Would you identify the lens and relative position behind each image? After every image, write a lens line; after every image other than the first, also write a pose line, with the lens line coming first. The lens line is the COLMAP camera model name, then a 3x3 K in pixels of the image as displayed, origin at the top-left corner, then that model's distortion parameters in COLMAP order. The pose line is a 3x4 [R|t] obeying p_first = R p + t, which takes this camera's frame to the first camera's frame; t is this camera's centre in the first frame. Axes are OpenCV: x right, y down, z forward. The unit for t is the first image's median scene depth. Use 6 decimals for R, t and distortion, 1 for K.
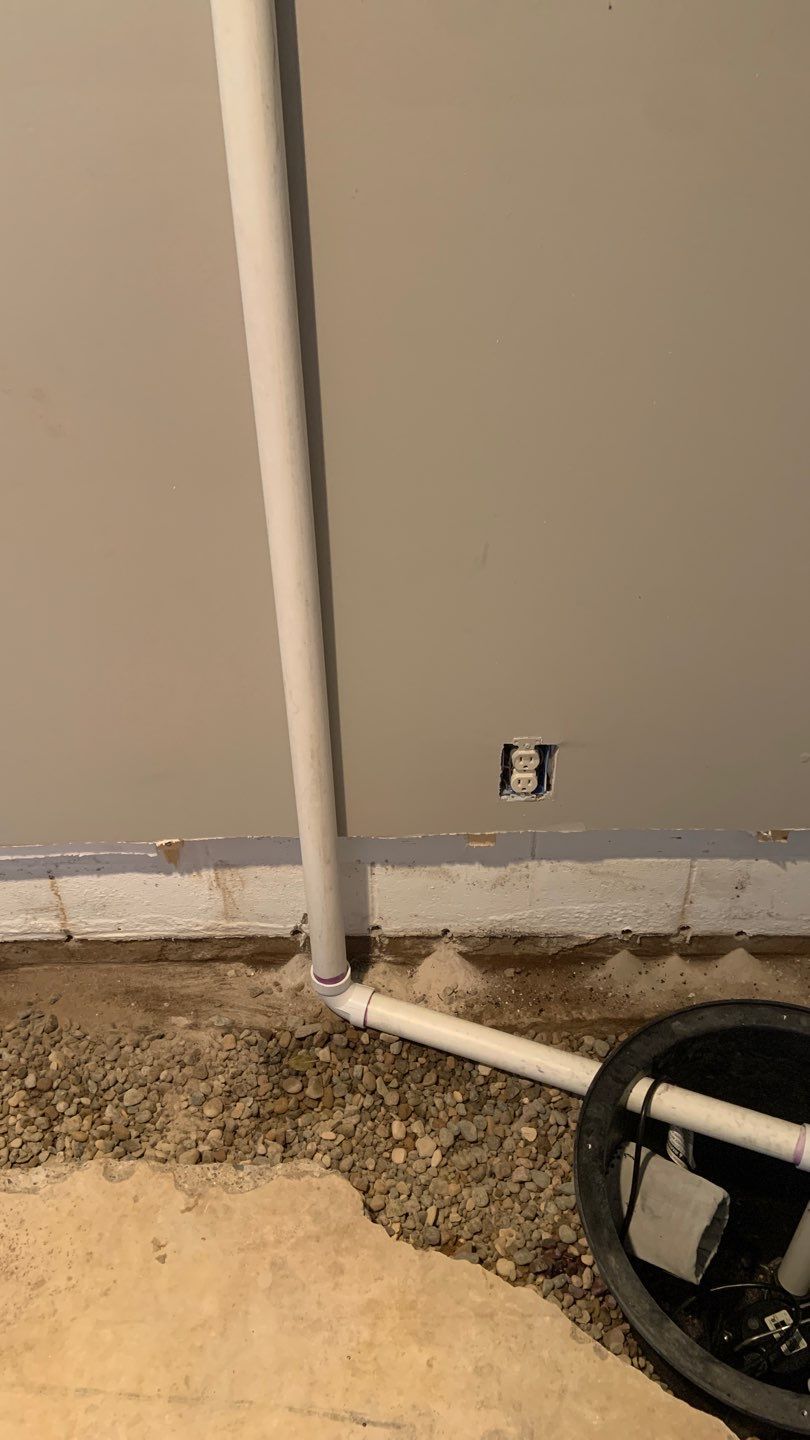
lens RADIAL K [[1101.7, 0, 401.3], [0, 1101.7, 687.5], [0, 0, 1]] dist [0.086295, -0.112254]
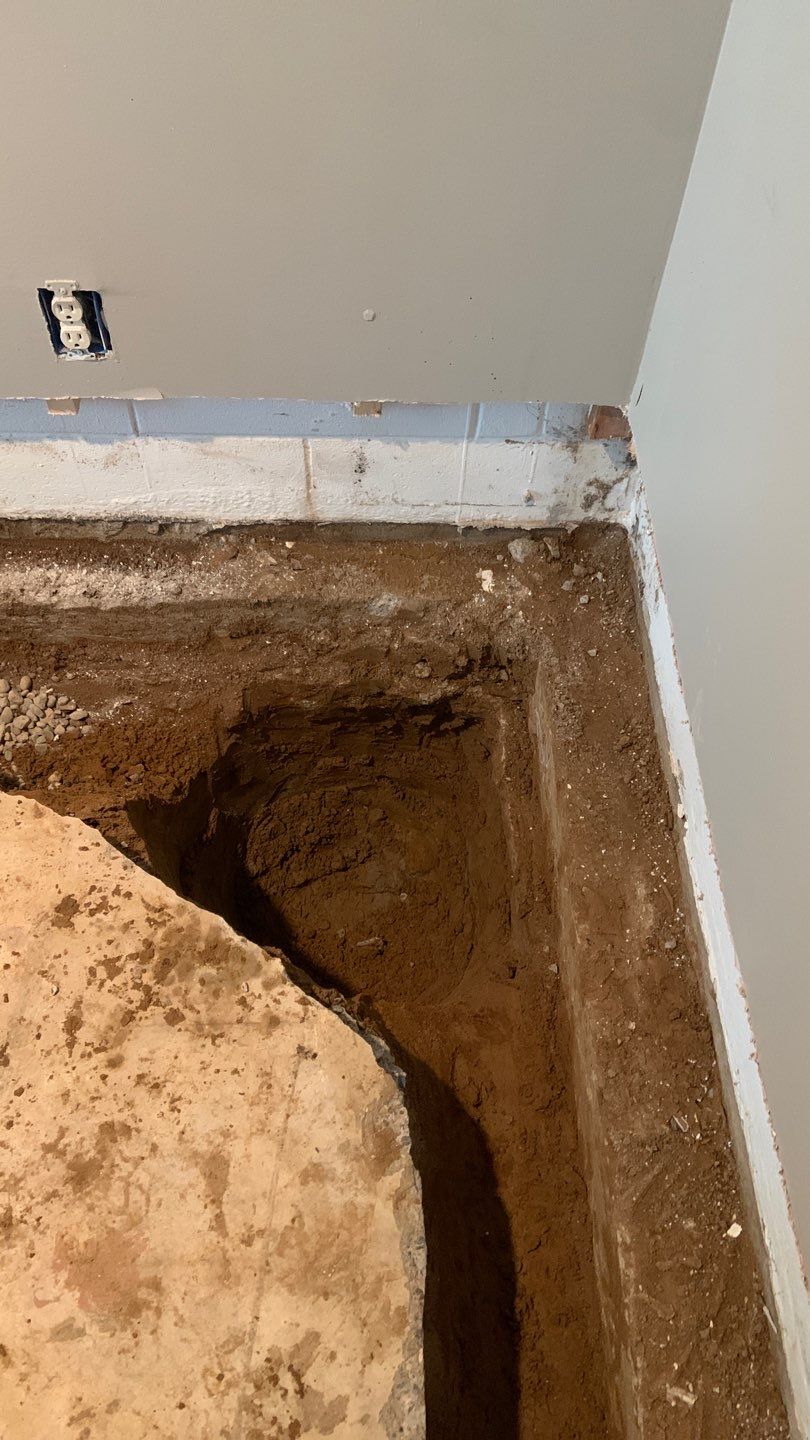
lens RADIAL K [[1092.7, 0, 406.8], [0, 1092.7, 700.7], [0, 0, 1]] dist [0.113119, -0.147368]
pose [[0.999071, 0.003103, 0.042979, 0.325984], [-0.016008, 0.952754, 0.303320, 0.082893], [-0.040007, -0.303726, 0.951919, 0.002790]]
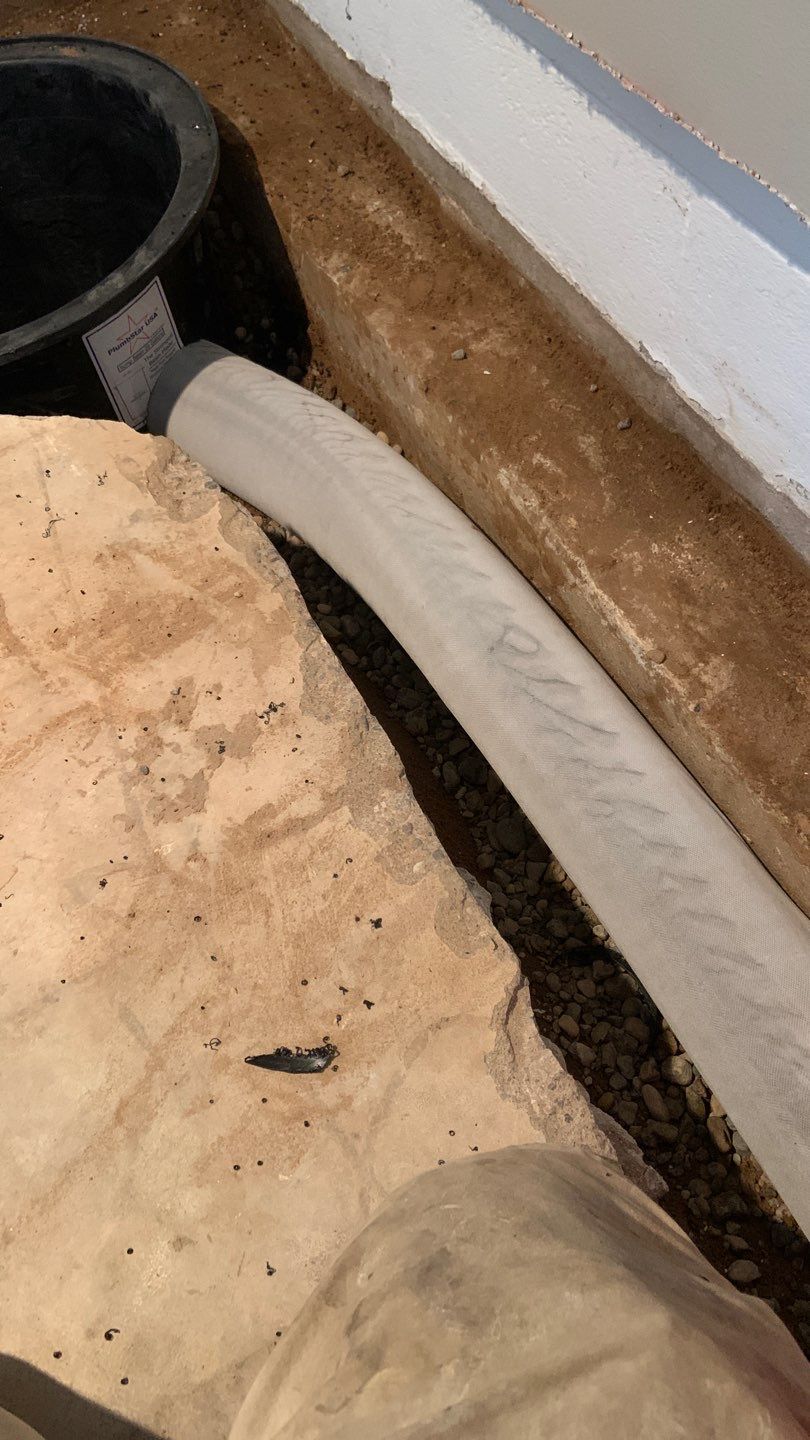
lens RADIAL K [[1092.7, 0, 402.1], [0, 1092.7, 702.7], [0, 0, 1]] dist [0.113119, -0.147368]
pose [[0.876772, -0.450455, 0.168408, 0.297282], [0.368033, 0.853910, 0.367953, 0.530803], [-0.309551, -0.260631, 0.914467, 0.042137]]
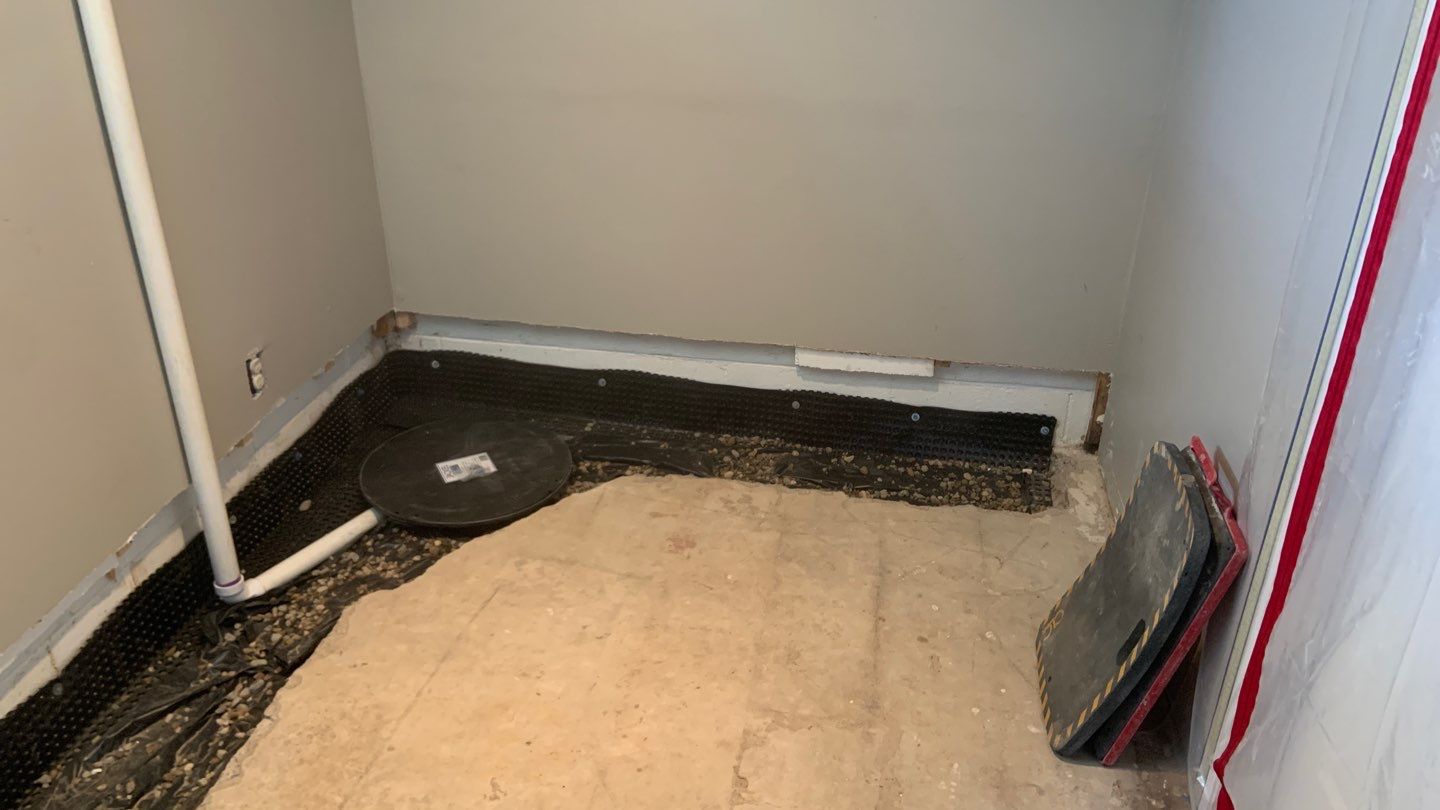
lens RADIAL K [[1092.7, 0, 707.6], [0, 1092.7, 393.5], [0, 0, 1]] dist [0.113119, -0.147368]
pose [[0.174227, -0.429159, 0.886266, -1.235606], [0.589585, 0.766337, 0.255182, 0.067191], [-0.788692, 0.478069, 0.386543, -0.214969]]
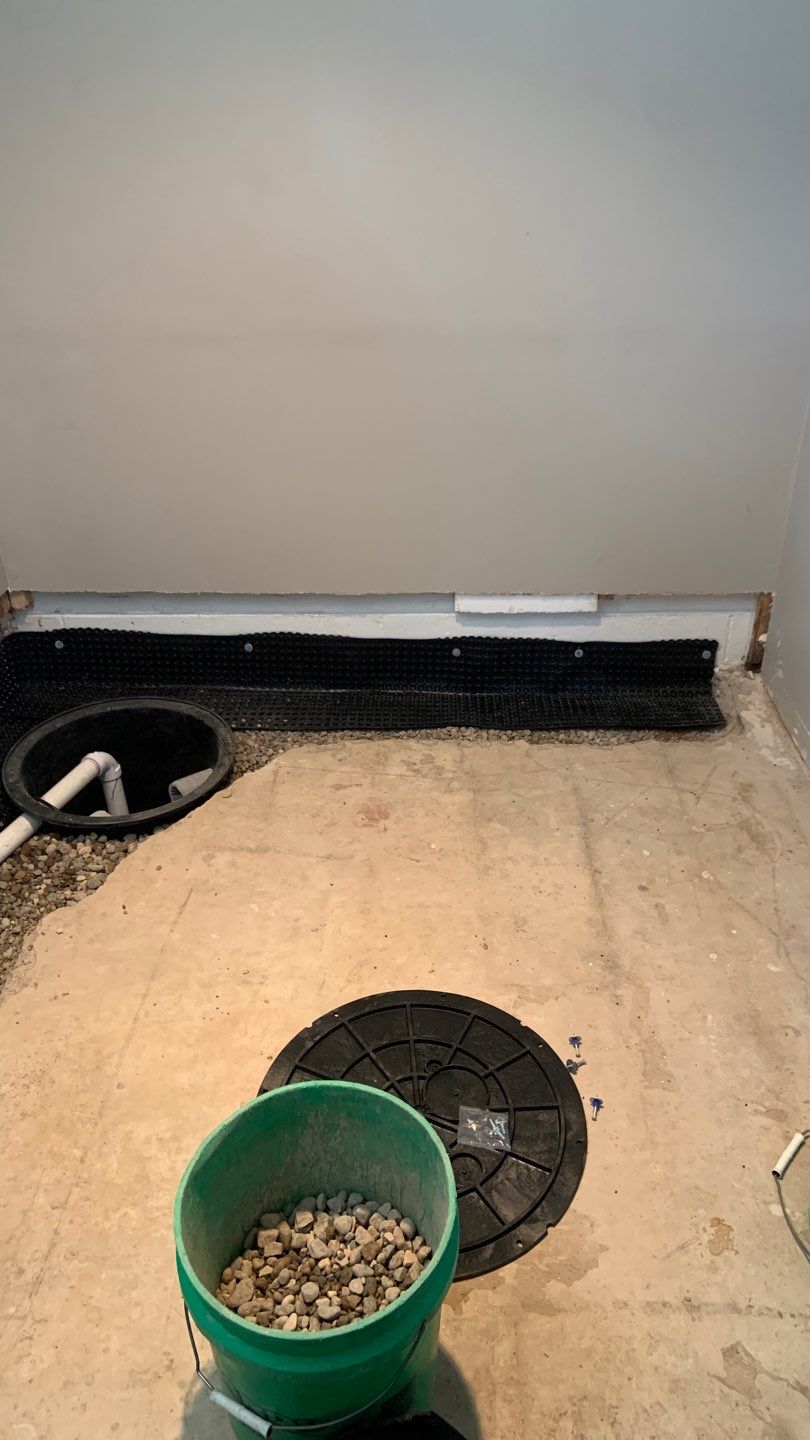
lens RADIAL K [[1092.7, 0, 417.3], [0, 1092.7, 690.5], [0, 0, 1]] dist [0.113119, -0.147368]
pose [[0.005955, -0.500783, 0.865553, -1.143187], [0.614863, 0.684442, 0.391767, -0.064627], [-0.788611, 0.529864, 0.311989, -0.067566]]
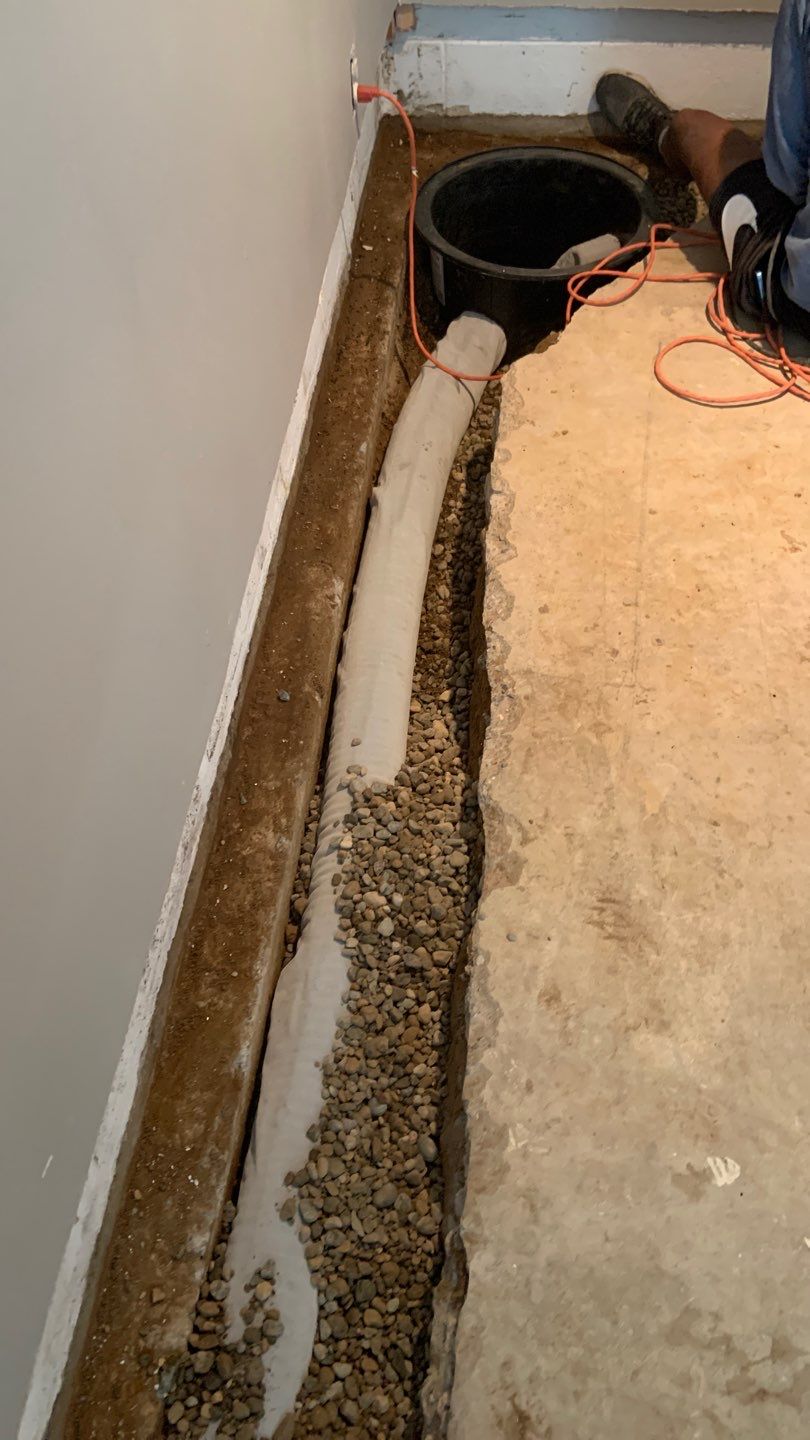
lens RADIAL K [[1063.9, 0, 403.8], [0, 1063.9, 713.5], [0, 0, 1]] dist [0.078399, -0.108553]
pose [[0.106623, -0.779131, 0.617727, -1.244595], [0.631496, 0.532942, 0.563193, -0.213381], [-0.768013, 0.330043, 0.548841, 0.427498]]
